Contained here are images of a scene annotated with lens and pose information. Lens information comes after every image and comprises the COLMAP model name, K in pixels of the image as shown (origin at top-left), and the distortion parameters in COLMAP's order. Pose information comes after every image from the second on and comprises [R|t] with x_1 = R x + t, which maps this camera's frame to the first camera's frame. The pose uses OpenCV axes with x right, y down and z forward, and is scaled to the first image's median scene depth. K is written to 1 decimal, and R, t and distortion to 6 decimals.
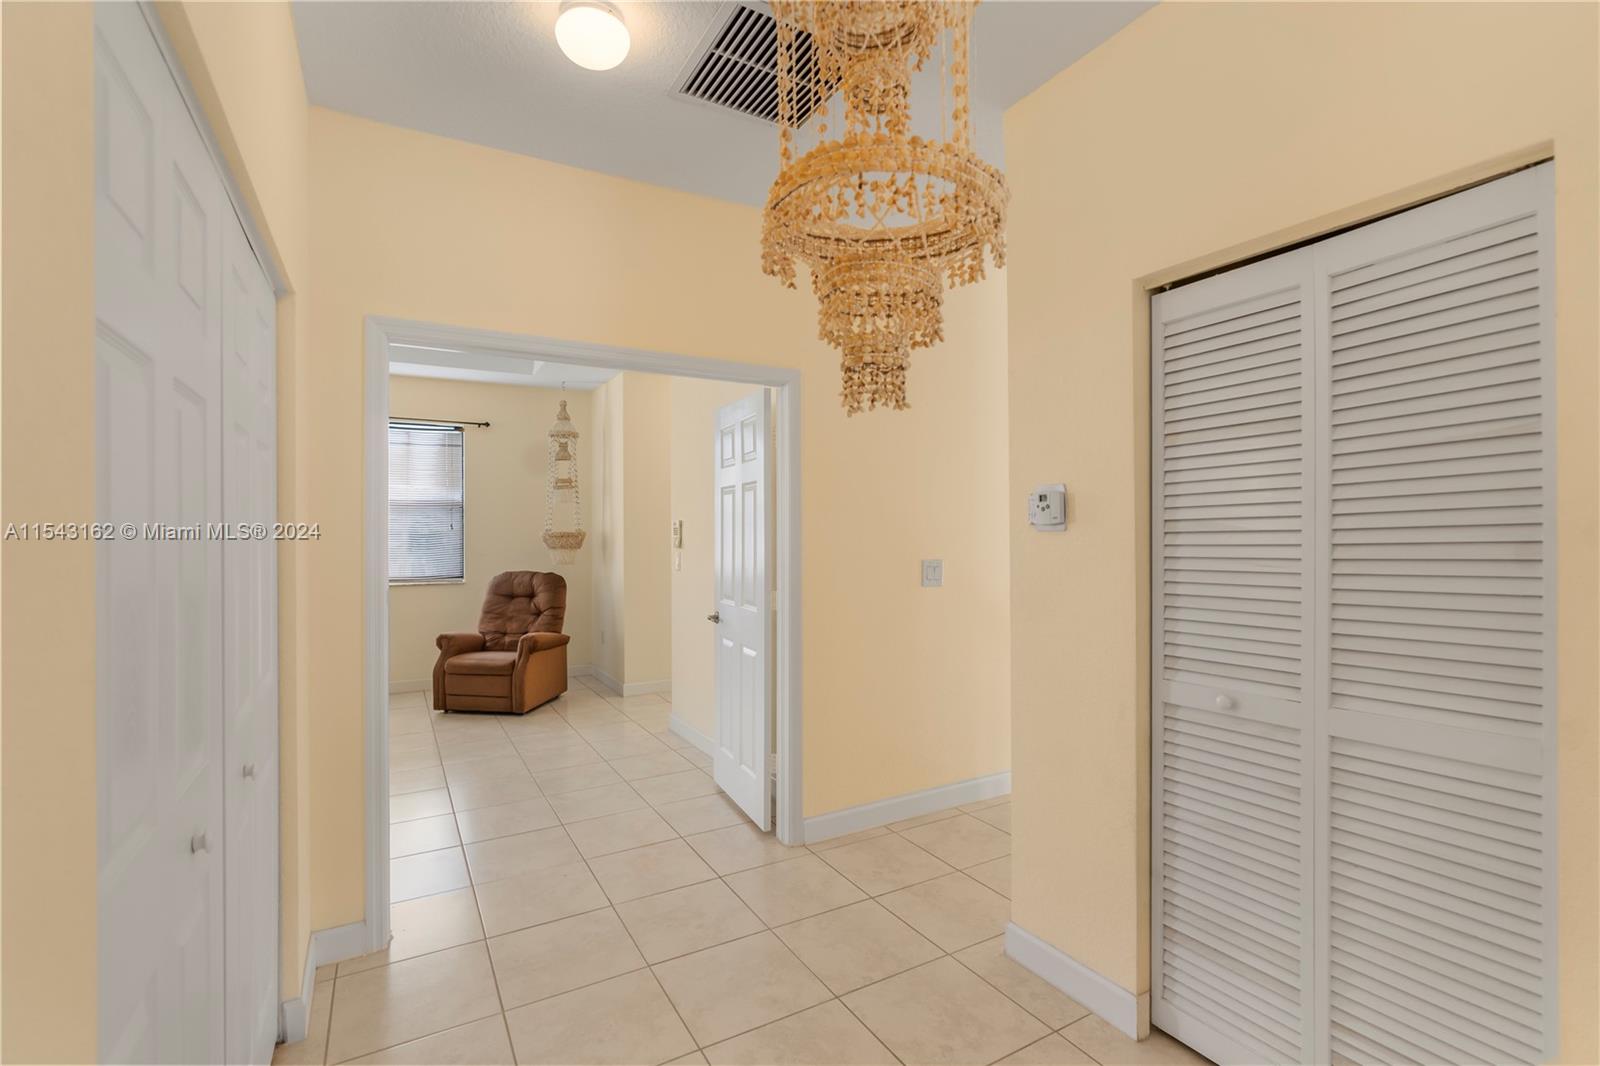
lens RADIAL K [[720.3, 0, 806.3], [0, 720.3, 534.7], [0, 0, 1]] dist [-0.000103, 0.000593]
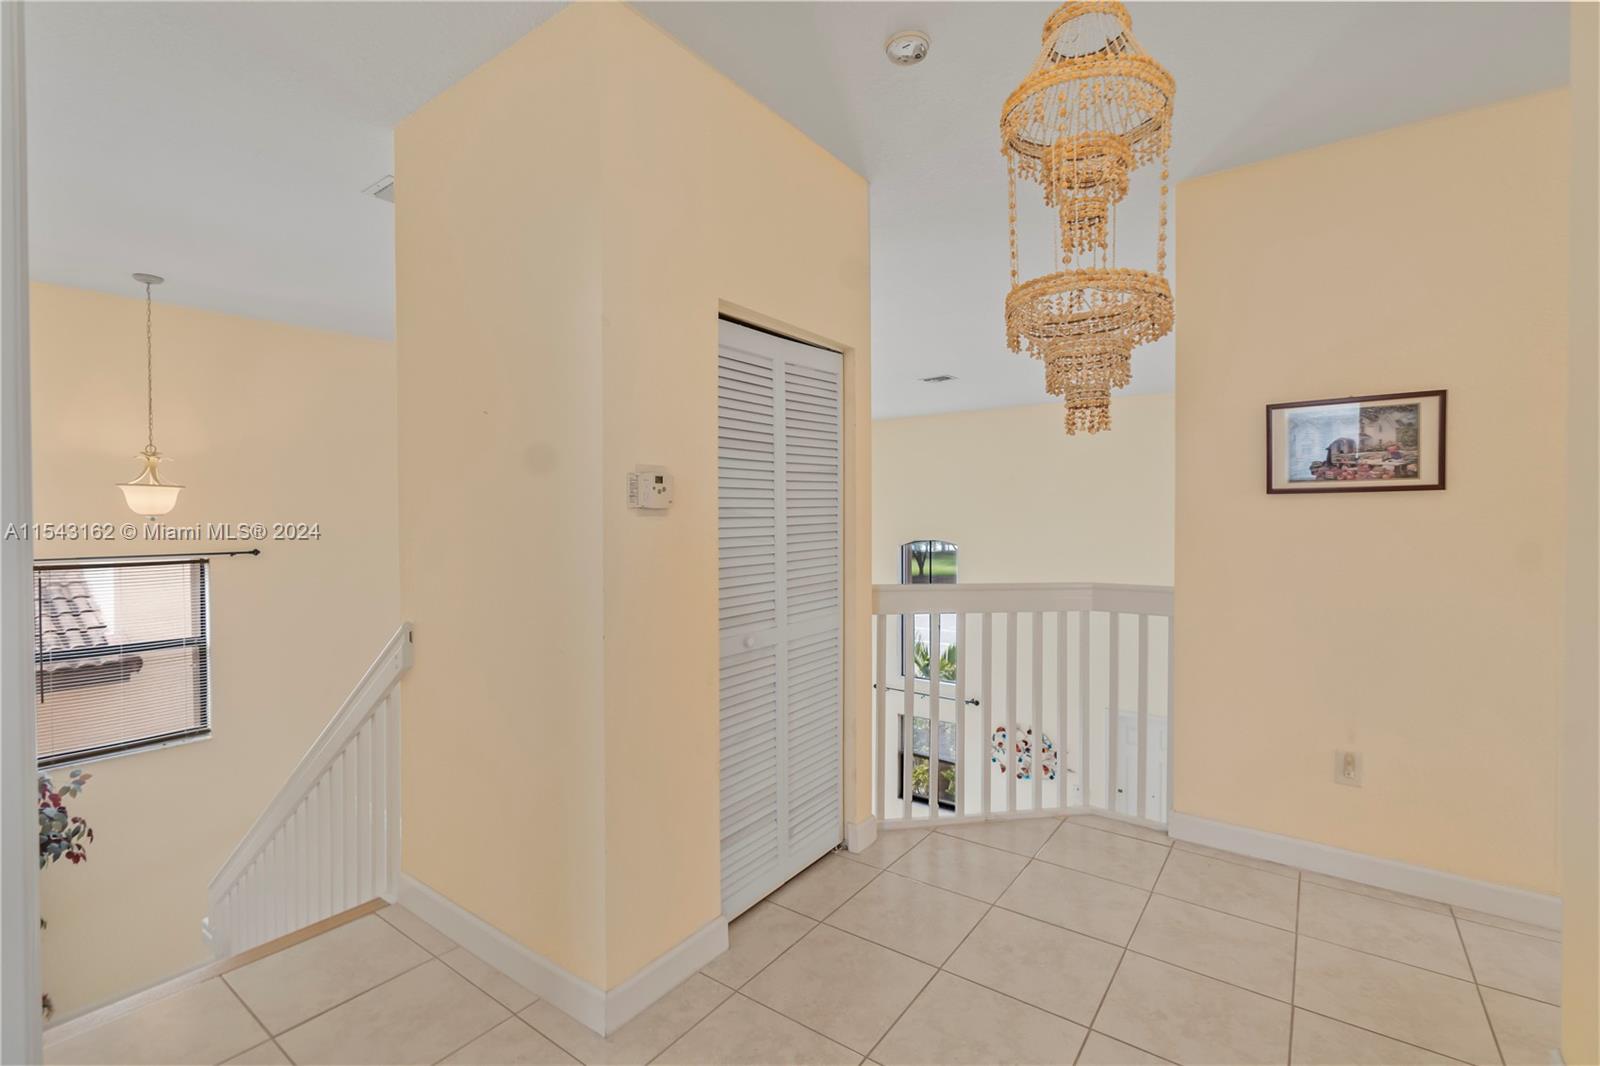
lens RADIAL K [[720.3, 0, 783.8], [0, 720.3, 523.9], [0, 0, 1]] dist [-0.000103, 0.000593]
pose [[-0.384618, -0.009240, 0.923030, -0.583747], [-0.004545, 0.999957, 0.008116, -0.002640], [-0.923065, -0.001073, -0.384643, 1.210897]]
